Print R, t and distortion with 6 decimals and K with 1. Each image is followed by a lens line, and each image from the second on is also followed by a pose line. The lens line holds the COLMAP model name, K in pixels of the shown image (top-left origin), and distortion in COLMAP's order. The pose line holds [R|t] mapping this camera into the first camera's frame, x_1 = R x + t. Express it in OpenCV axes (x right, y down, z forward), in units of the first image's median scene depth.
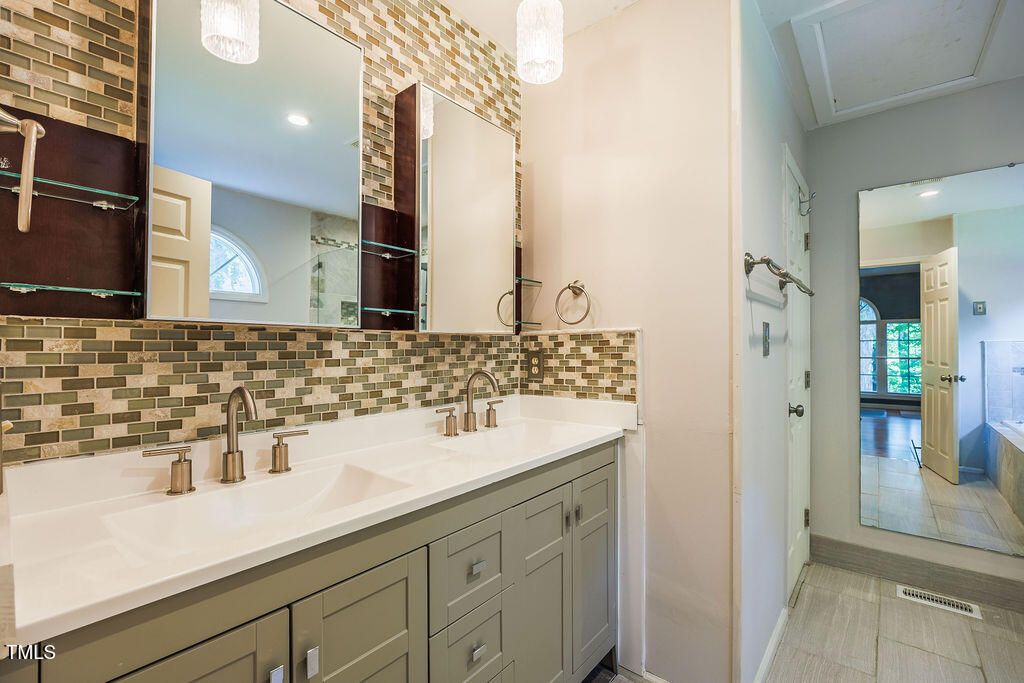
lens RADIAL K [[461.9, 0, 513.0], [0, 461.9, 335.8], [0, 0, 1]] dist [-0.014863, 0.001335]
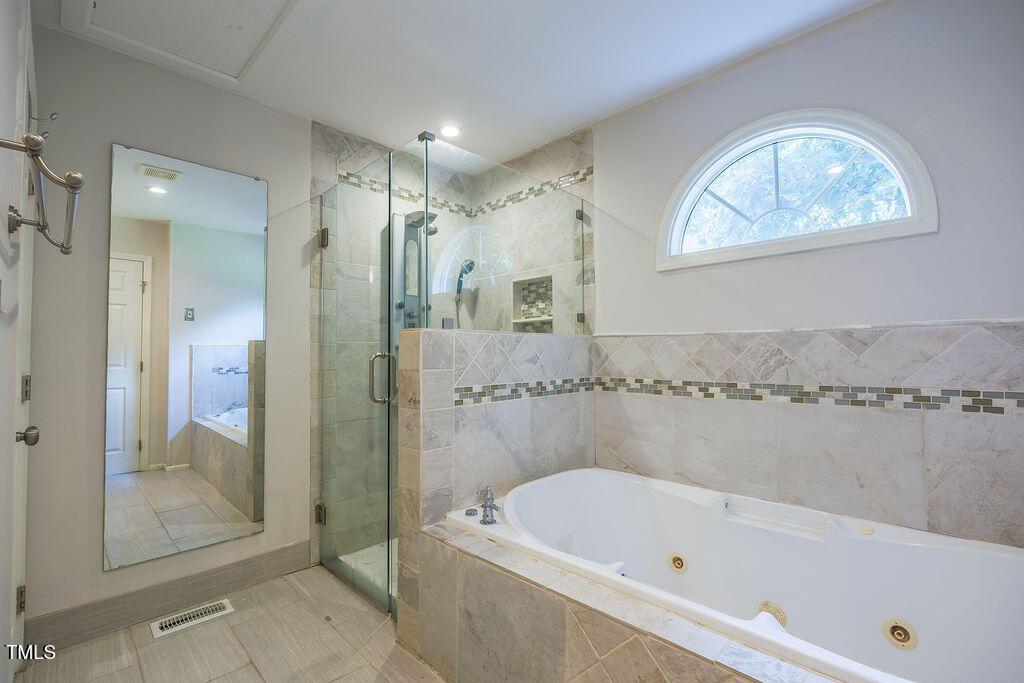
lens RADIAL K [[461.9, 0, 513.0], [0, 461.9, 335.8], [0, 0, 1]] dist [-0.014863, 0.001335]
pose [[0.110318, 0.029929, 0.993446, 0.062115], [-0.005362, 0.999550, -0.029517, 0.034624], [-0.993882, -0.002070, 0.110429, 0.227237]]
